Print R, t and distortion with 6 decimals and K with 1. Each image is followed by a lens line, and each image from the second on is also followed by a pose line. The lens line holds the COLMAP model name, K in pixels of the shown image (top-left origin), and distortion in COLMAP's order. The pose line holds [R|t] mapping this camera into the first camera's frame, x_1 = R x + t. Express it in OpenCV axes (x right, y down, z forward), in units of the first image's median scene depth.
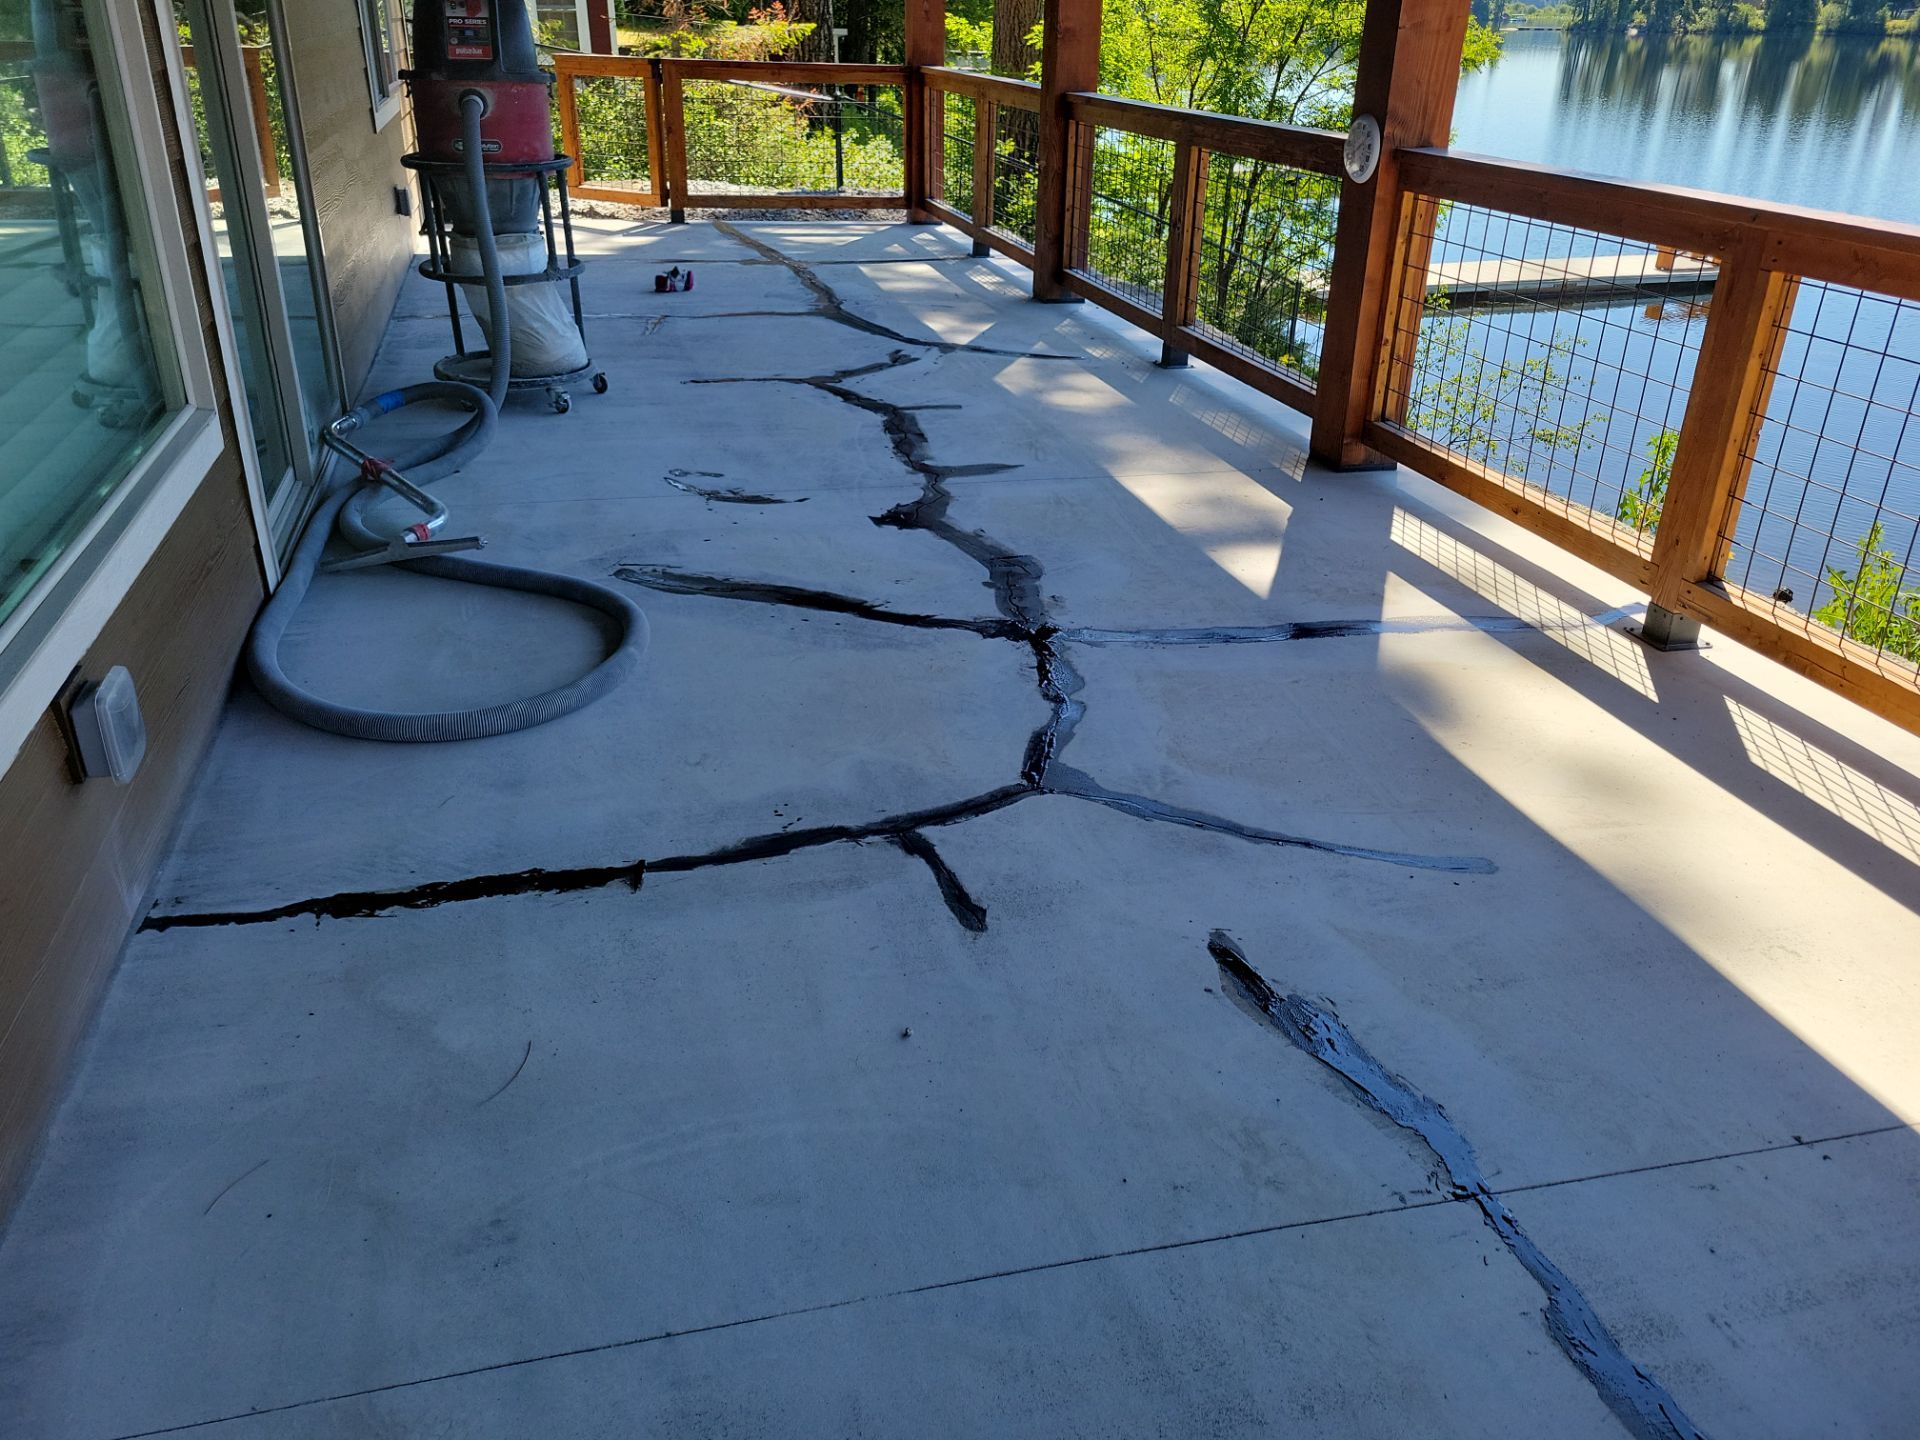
lens RADIAL K [[1464.7, 0, 946.7], [0, 1464.7, 710.4], [0, 0, 1]] dist [0.061416, -0.032616]
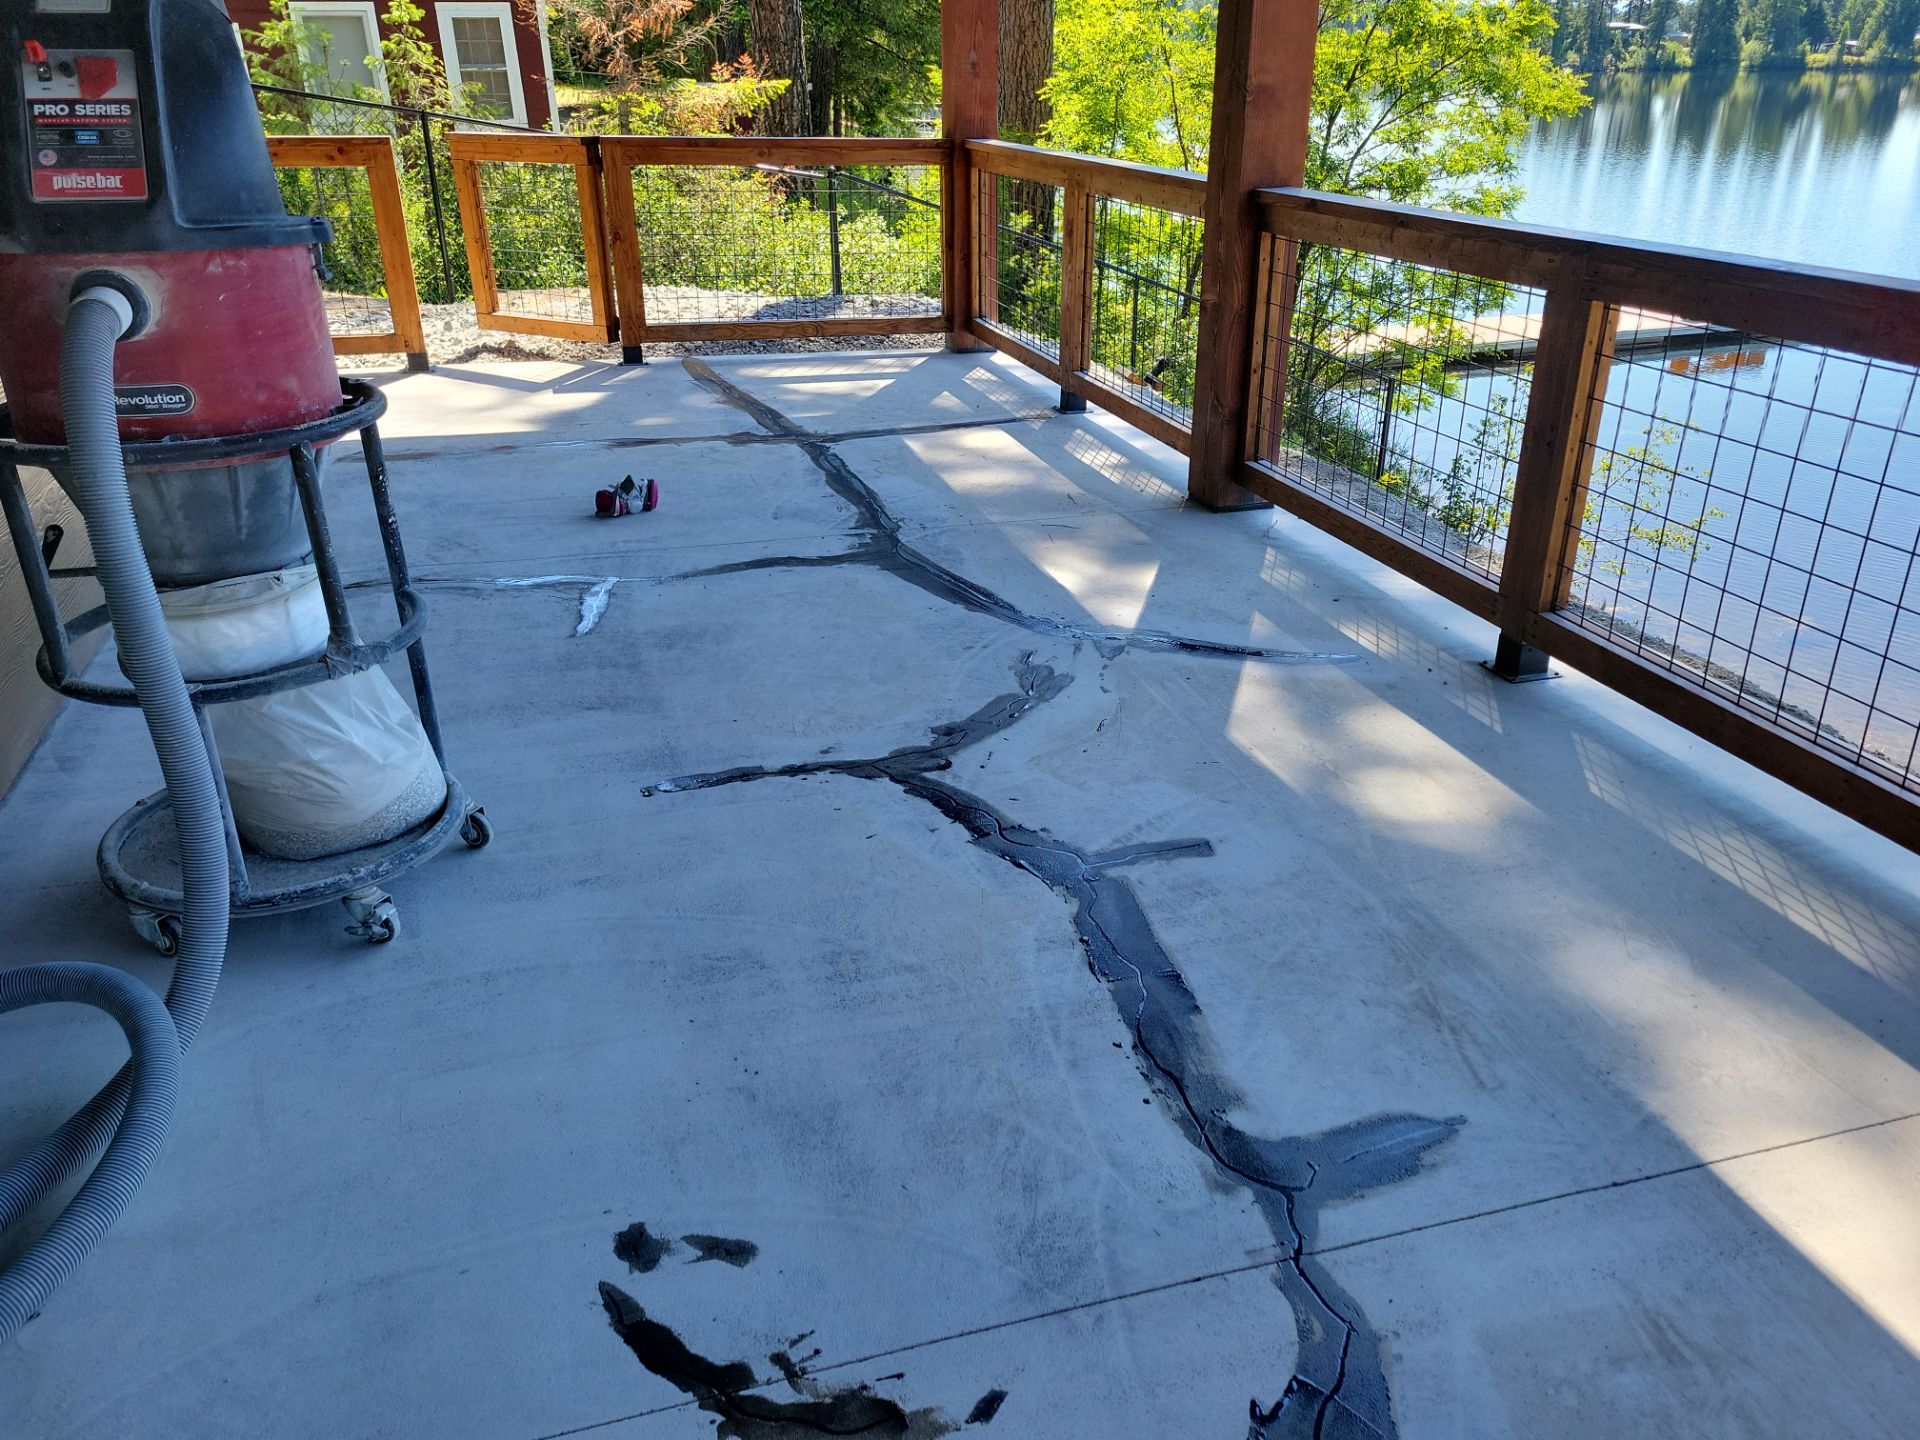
lens RADIAL K [[1464.7, 0, 976.0], [0, 1464.7, 733.1], [0, 0, 1]] dist [0.061416, -0.032616]
pose [[0.998712, -0.035388, 0.036367, -0.063503], [0.035944, 0.999245, -0.014746, -0.177130], [-0.035818, 0.016034, 0.999230, 0.373177]]
